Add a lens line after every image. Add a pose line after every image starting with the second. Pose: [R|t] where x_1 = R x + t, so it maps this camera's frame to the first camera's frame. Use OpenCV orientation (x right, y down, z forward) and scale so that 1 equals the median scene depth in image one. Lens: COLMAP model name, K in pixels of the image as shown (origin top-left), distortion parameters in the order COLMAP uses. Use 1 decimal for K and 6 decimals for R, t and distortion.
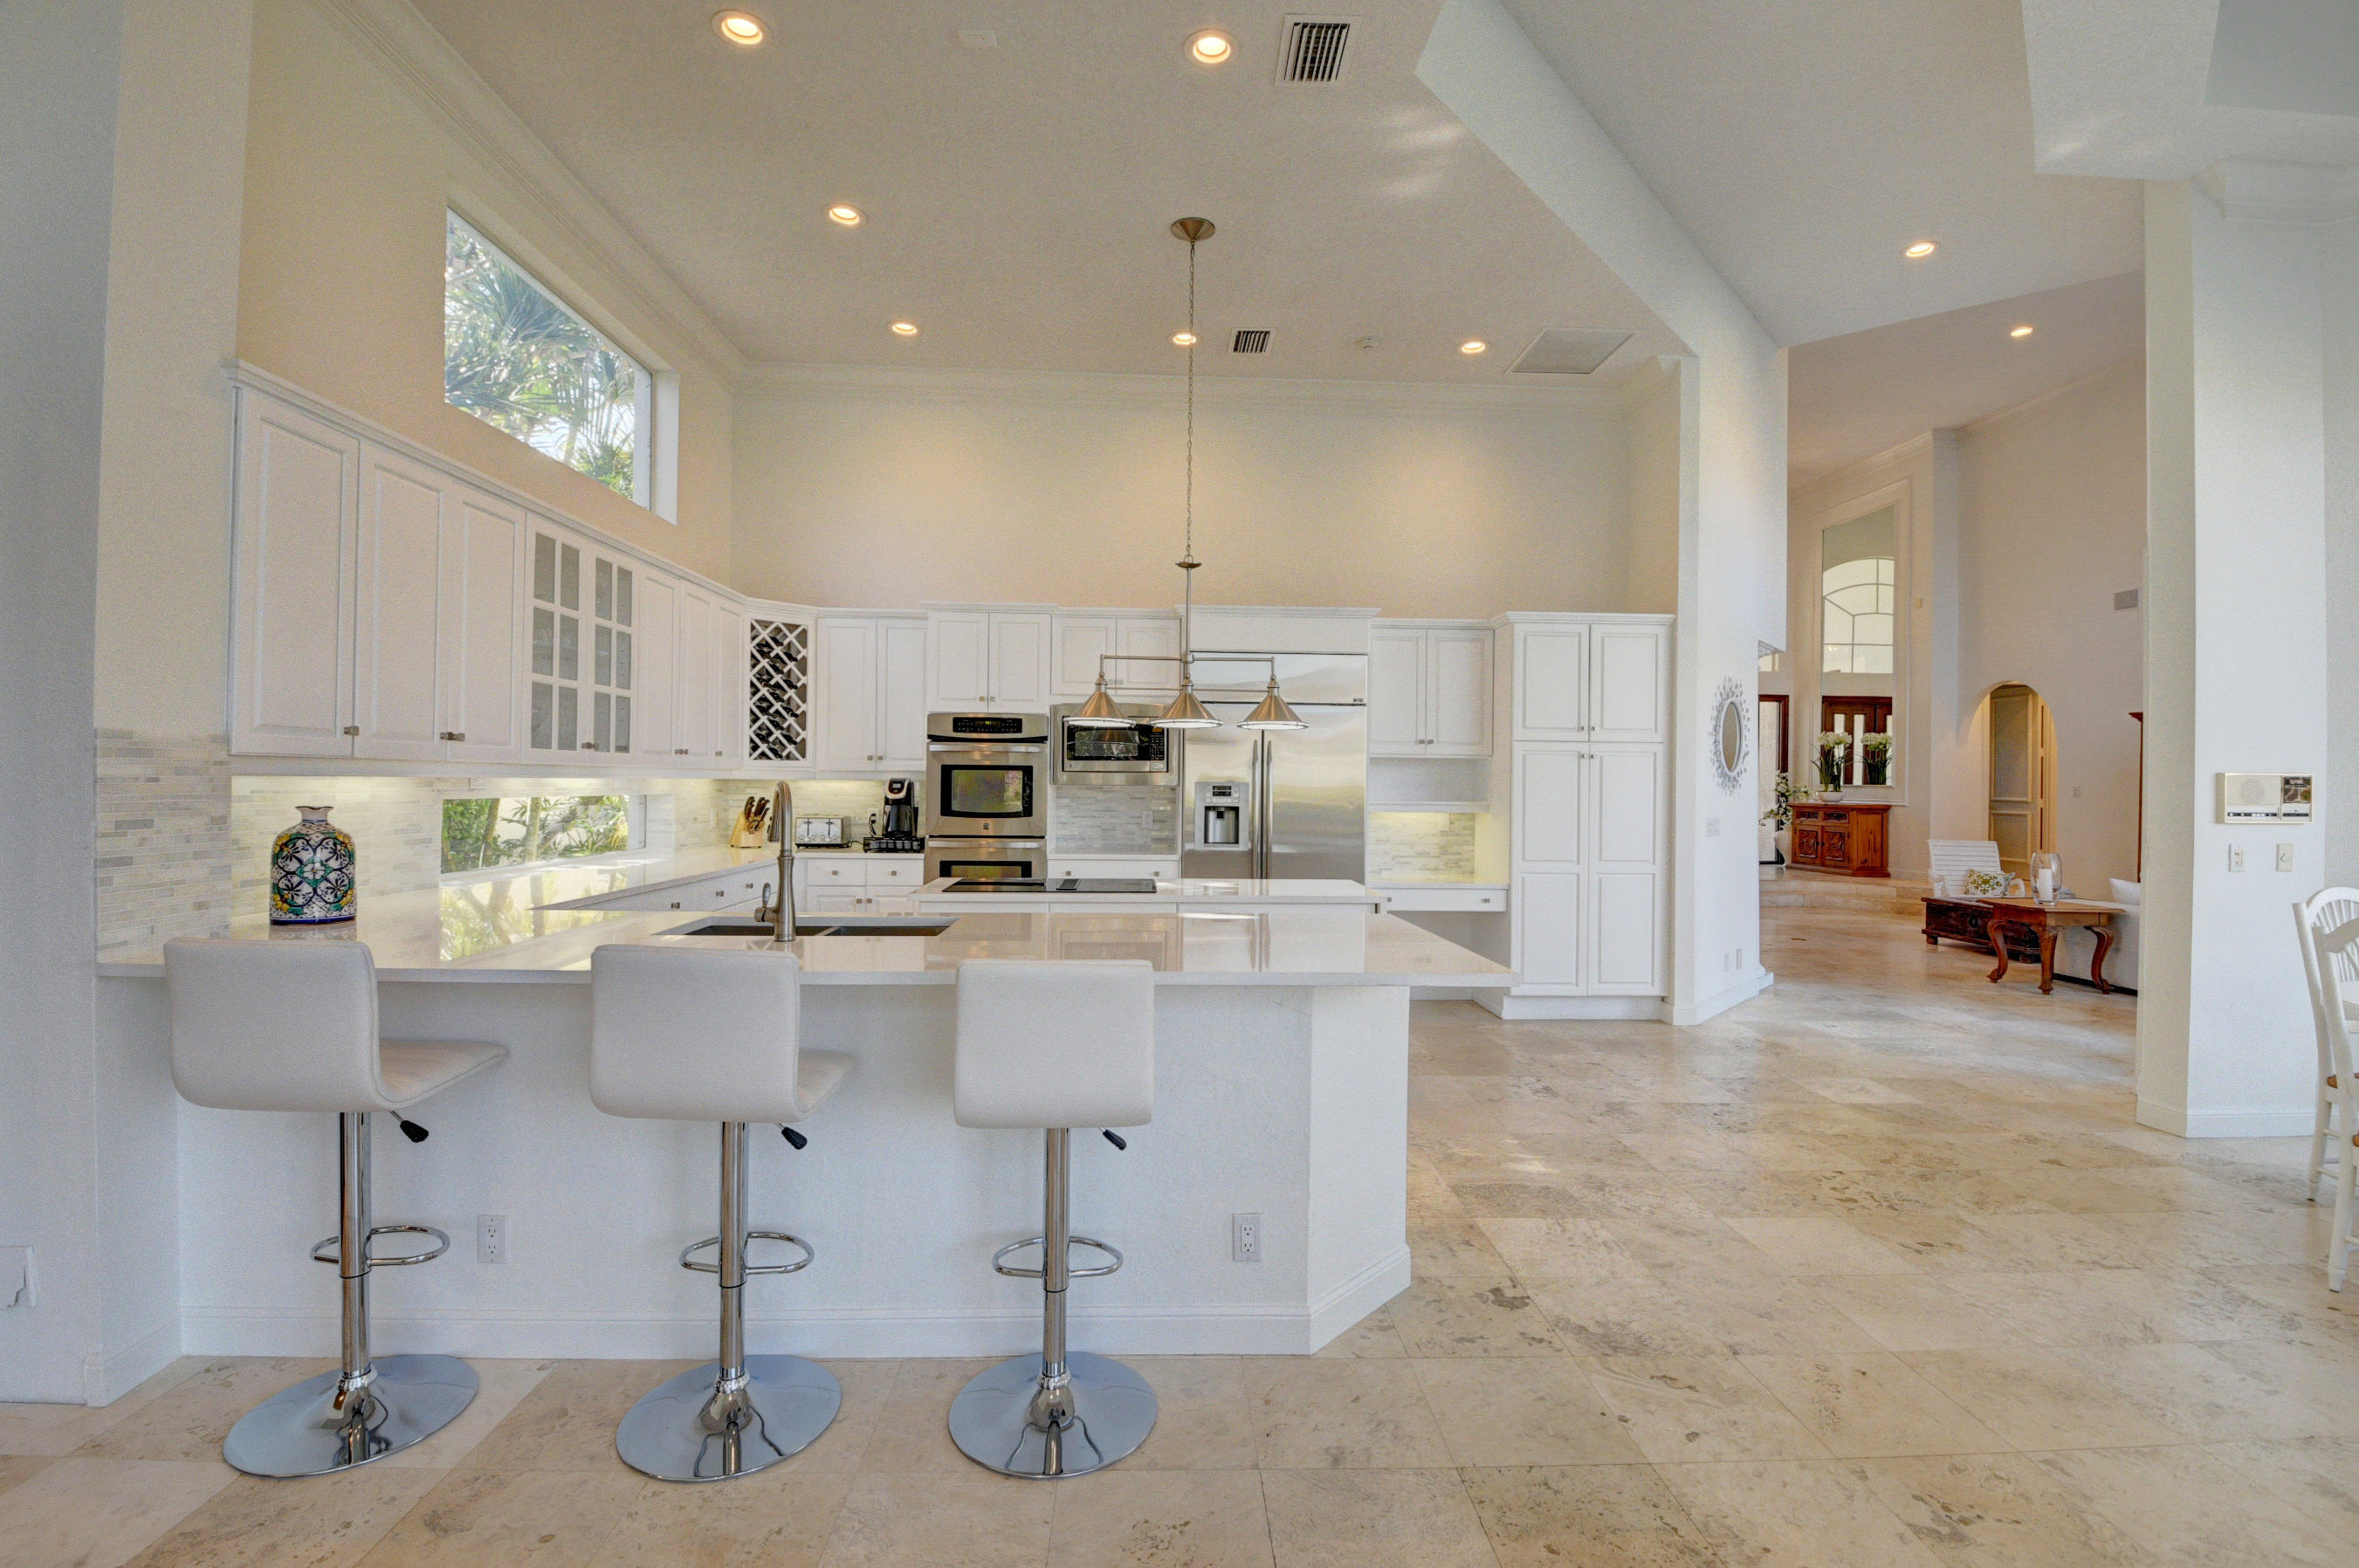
lens RADIAL K [[1048.8, 0, 1195.5], [0, 1048.8, 779.7], [0, 0, 1]] dist [0.006618, -0.016634]
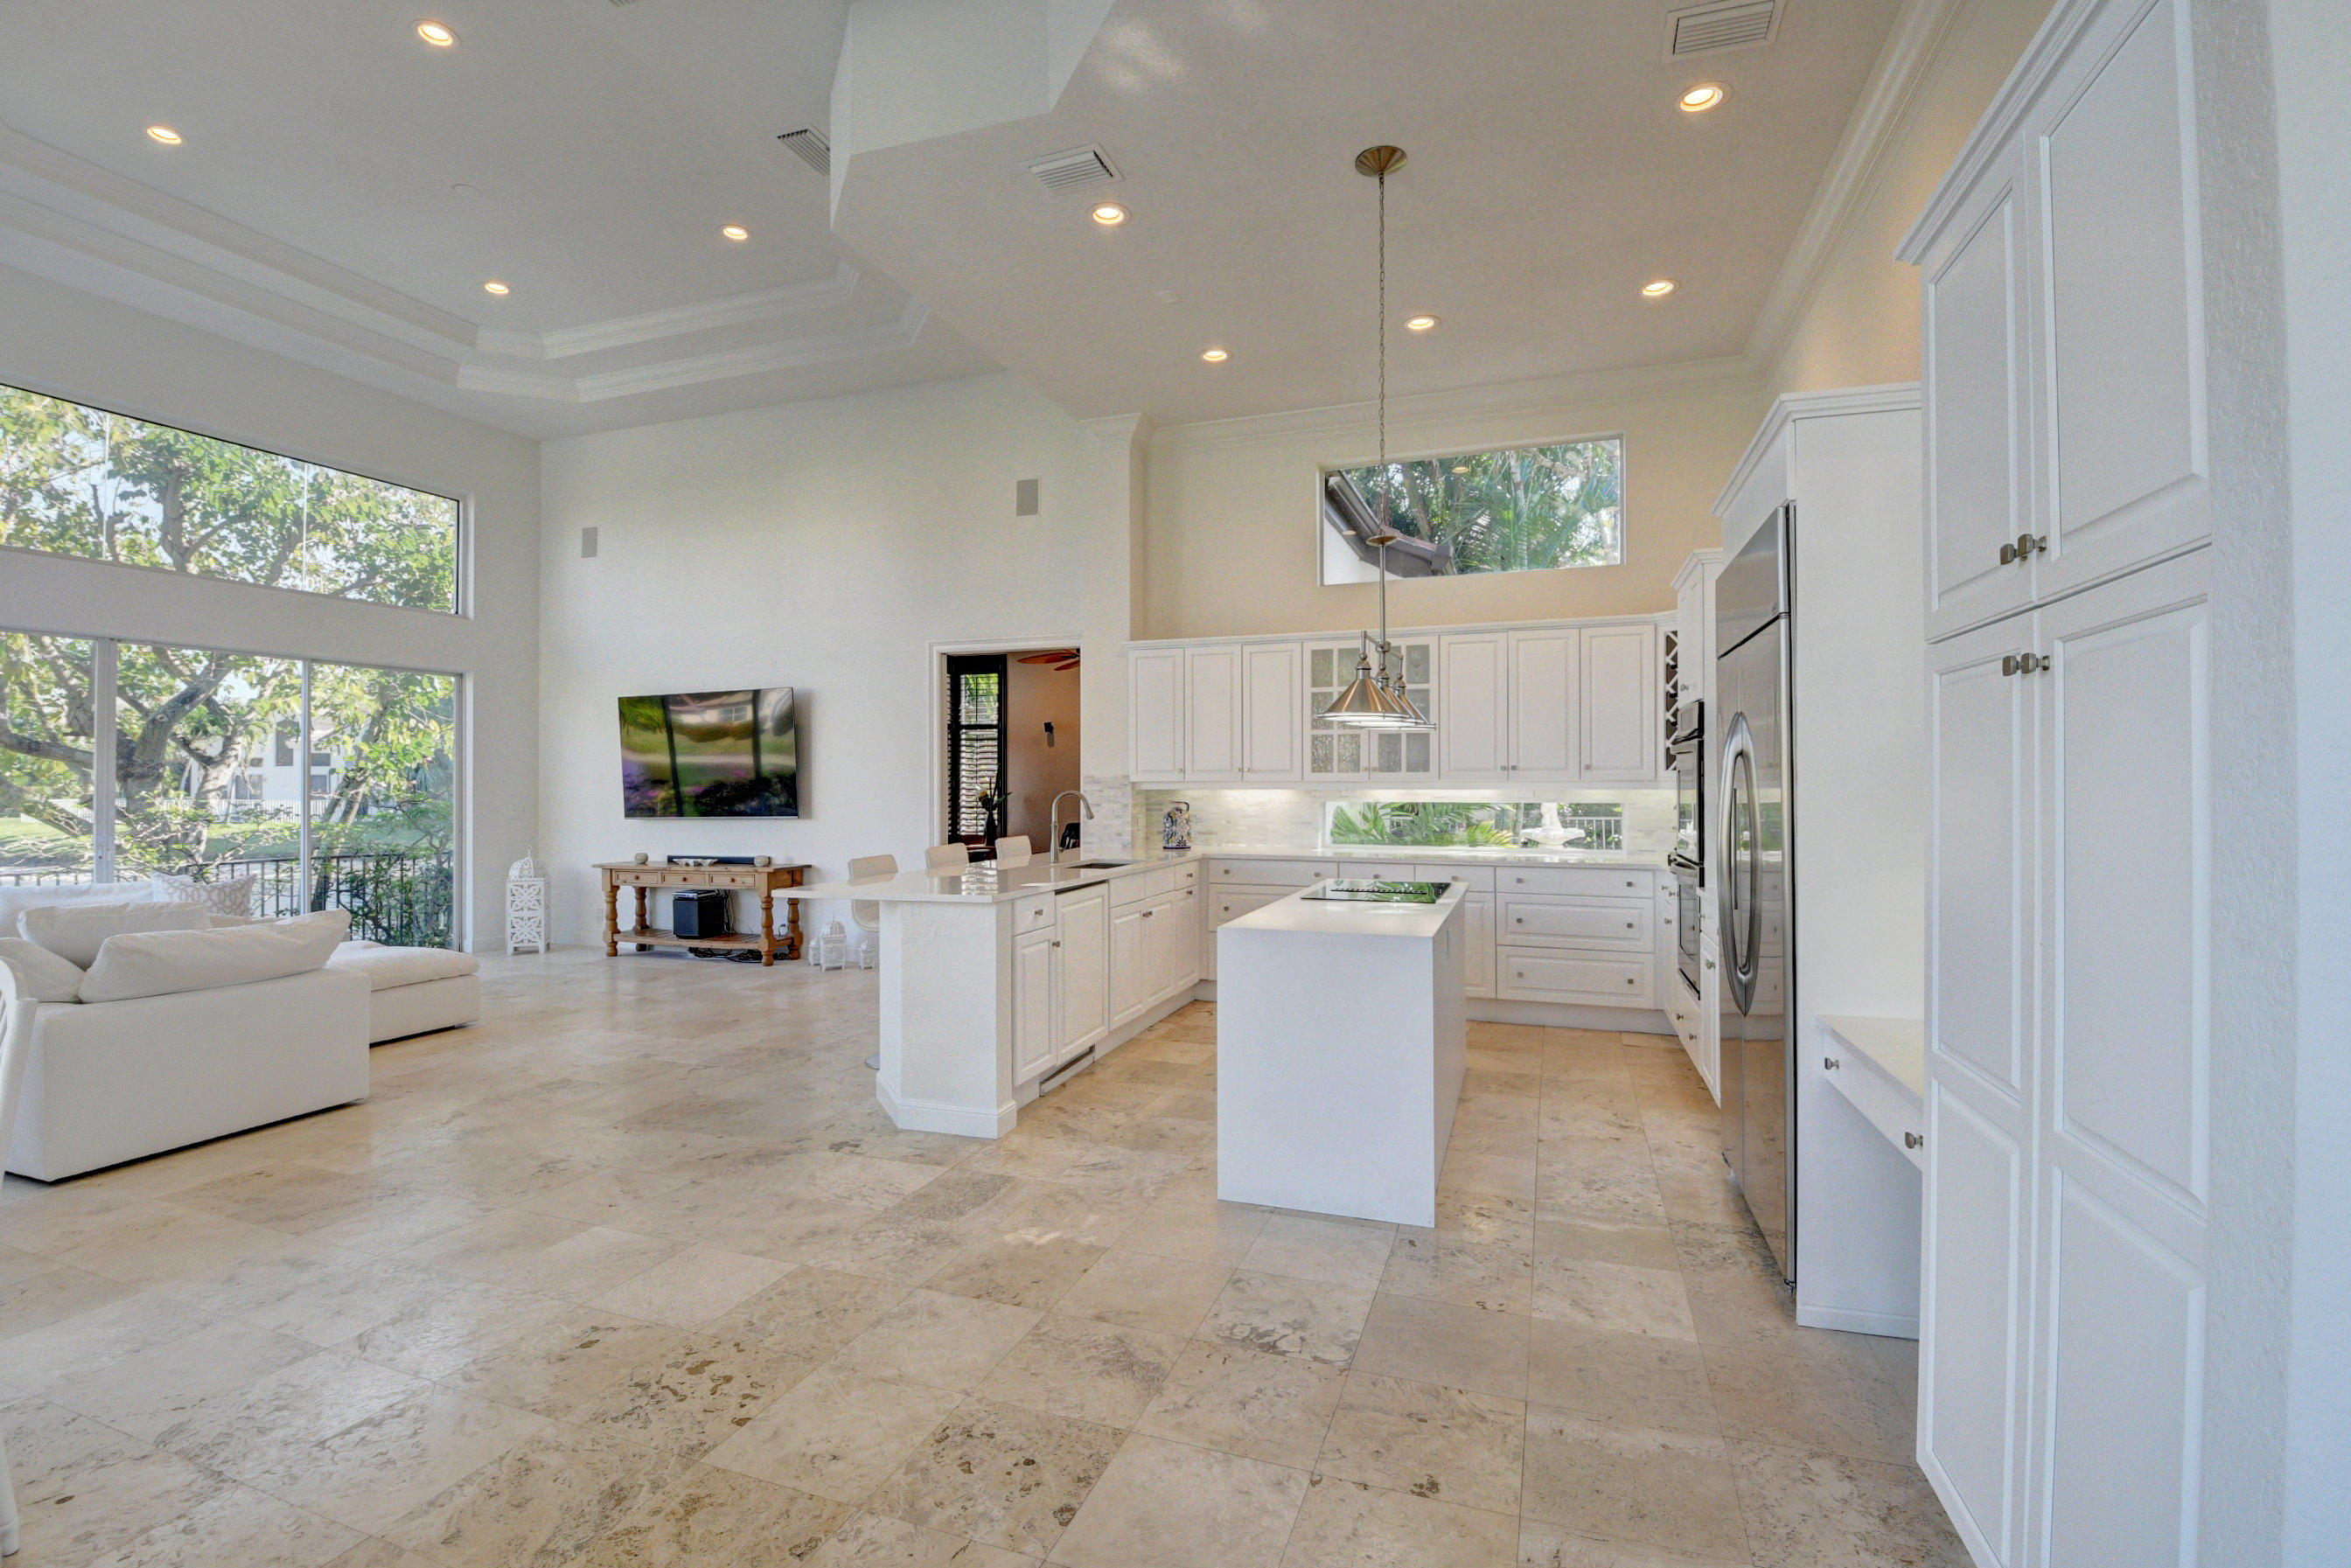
lens RADIAL K [[1045.2, 0, 1177.4], [0, 1045.2, 779.1], [0, 0, 1]] dist [0.006618, -0.016634]
pose [[-0.381032, -0.016241, -0.924419, 0.895451], [-0.001414, 0.999855, -0.016984, 0.009242], [0.924561, -0.005164, -0.381000, 1.211588]]
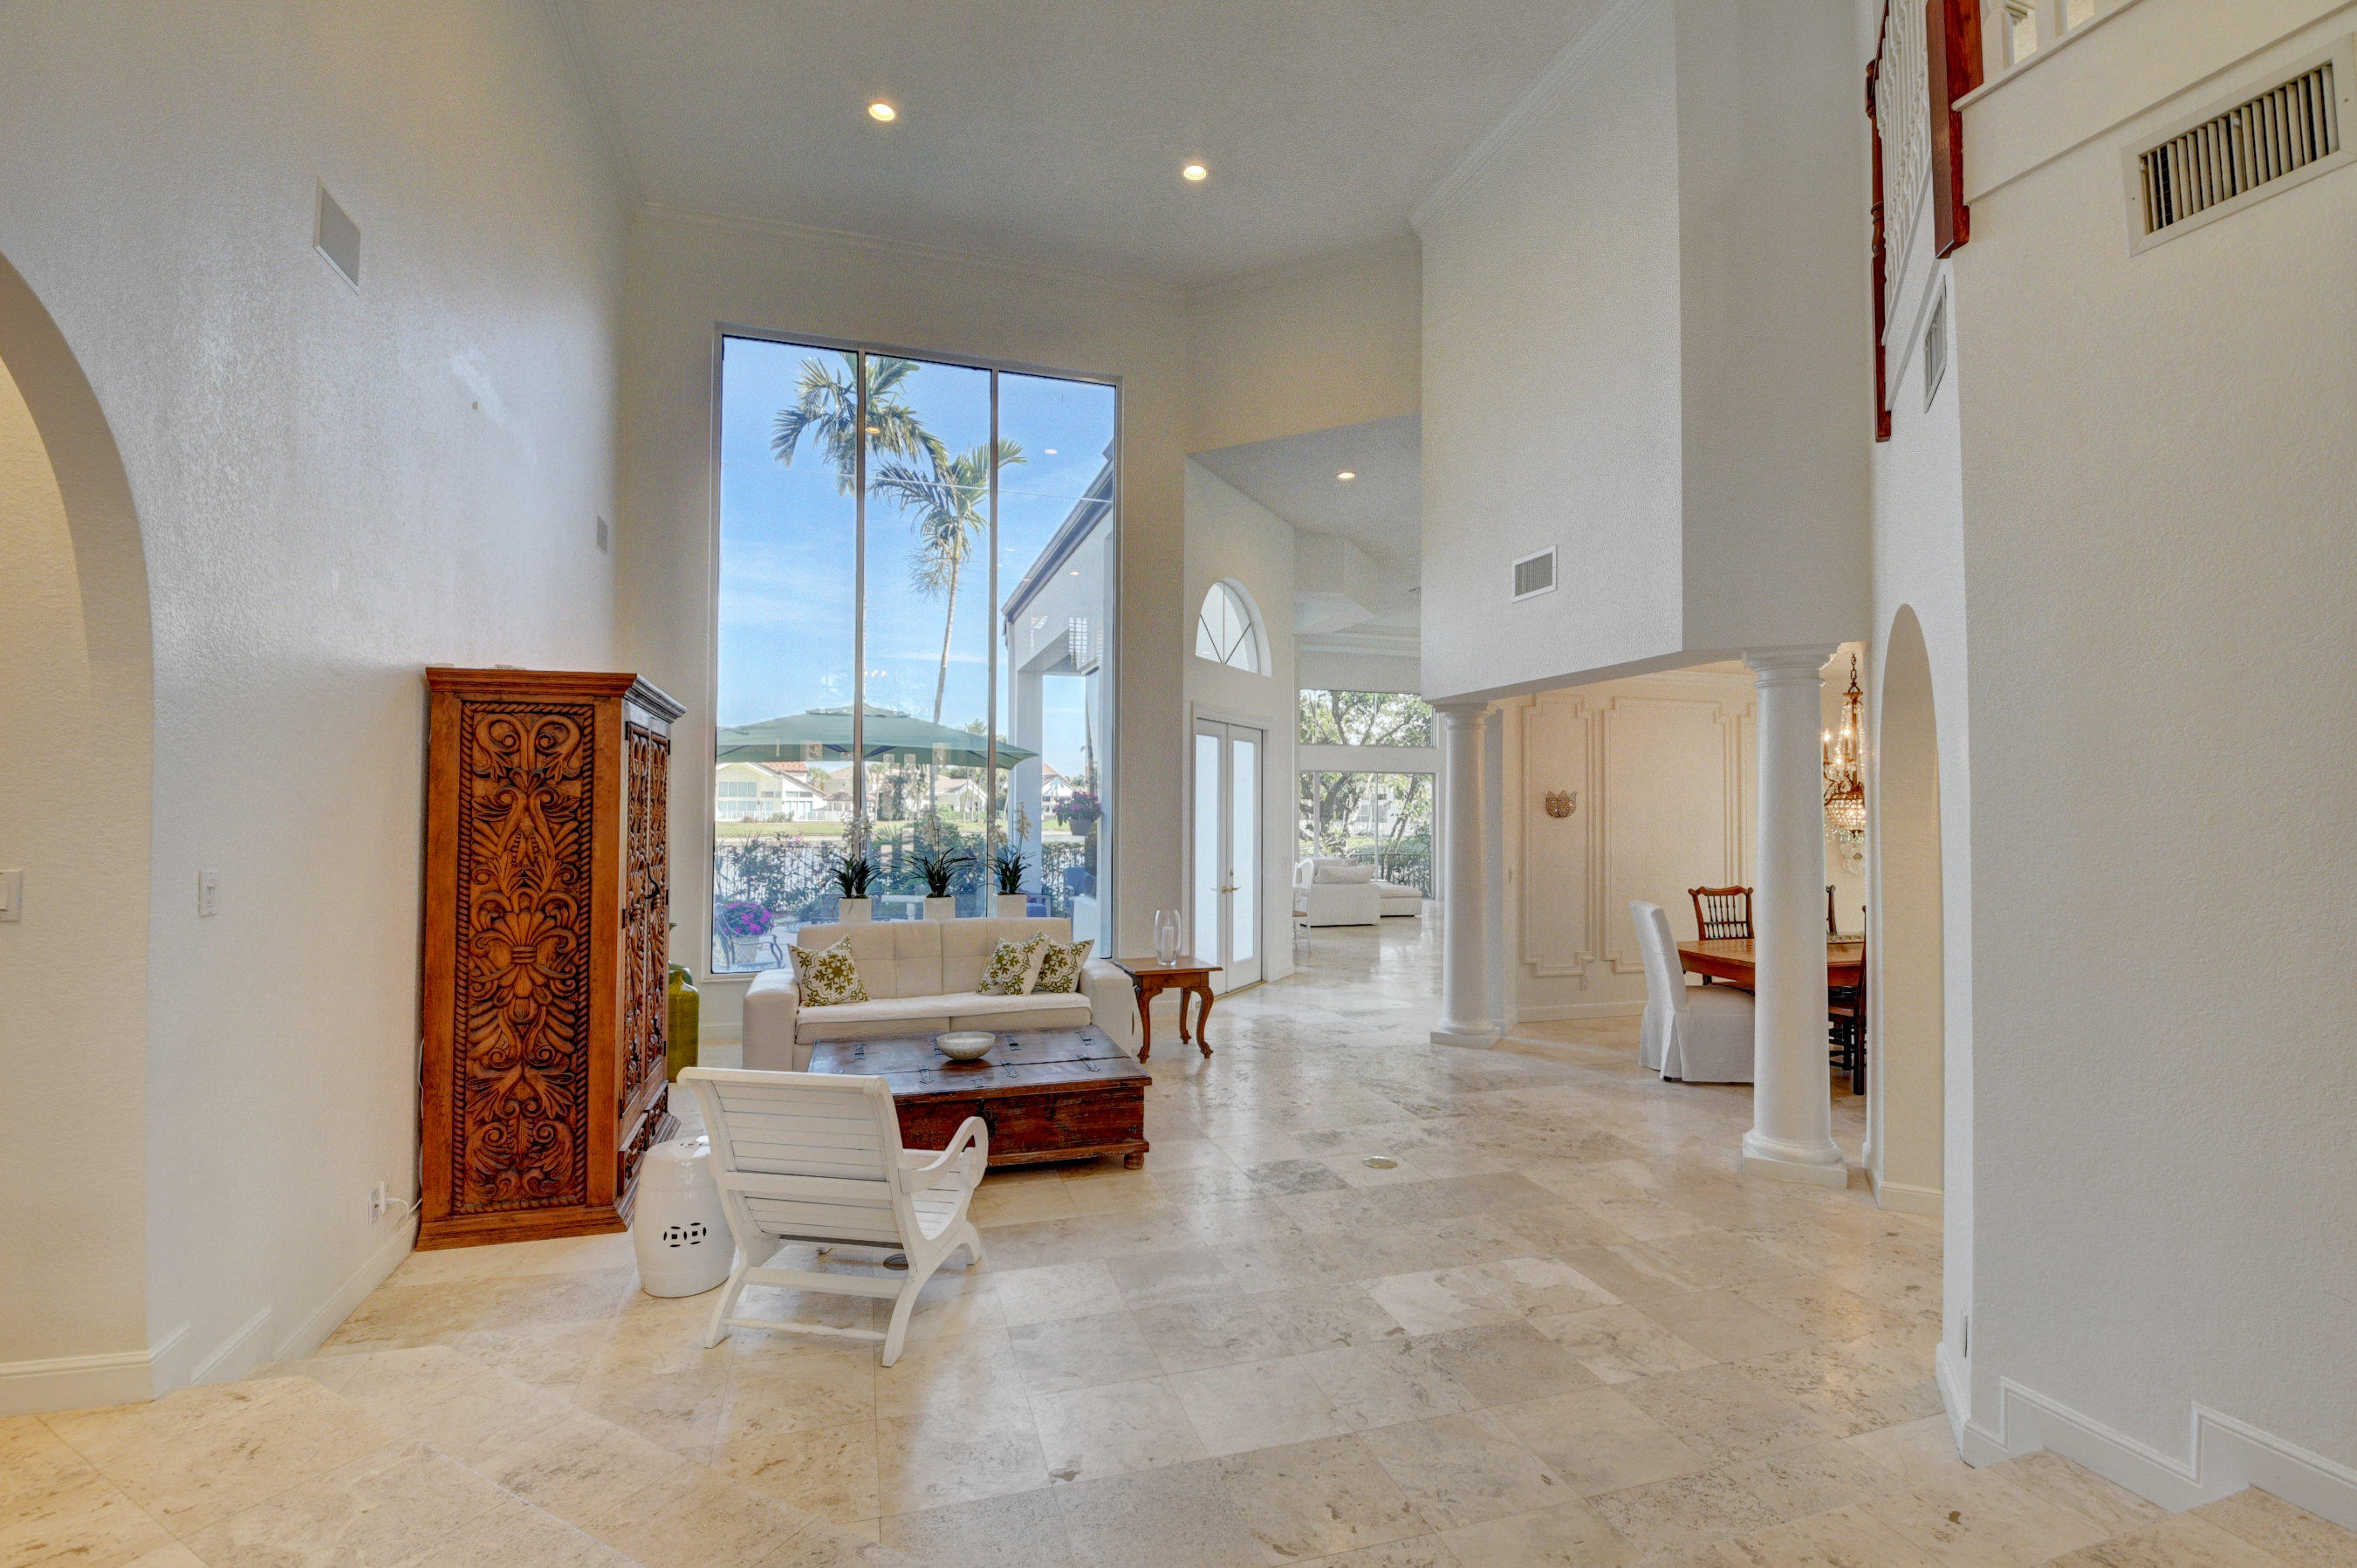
lens RADIAL K [[1047.9, 0, 1173.6], [0, 1047.9, 772.7], [0, 0, 1]] dist [0.006618, -0.016634]
pose [[-0.968618, -0.025496, -0.247242, 1.425727], [-0.016434, 0.999118, -0.038649, -0.020626], [0.248009, -0.033373, -0.968183, 2.464971]]
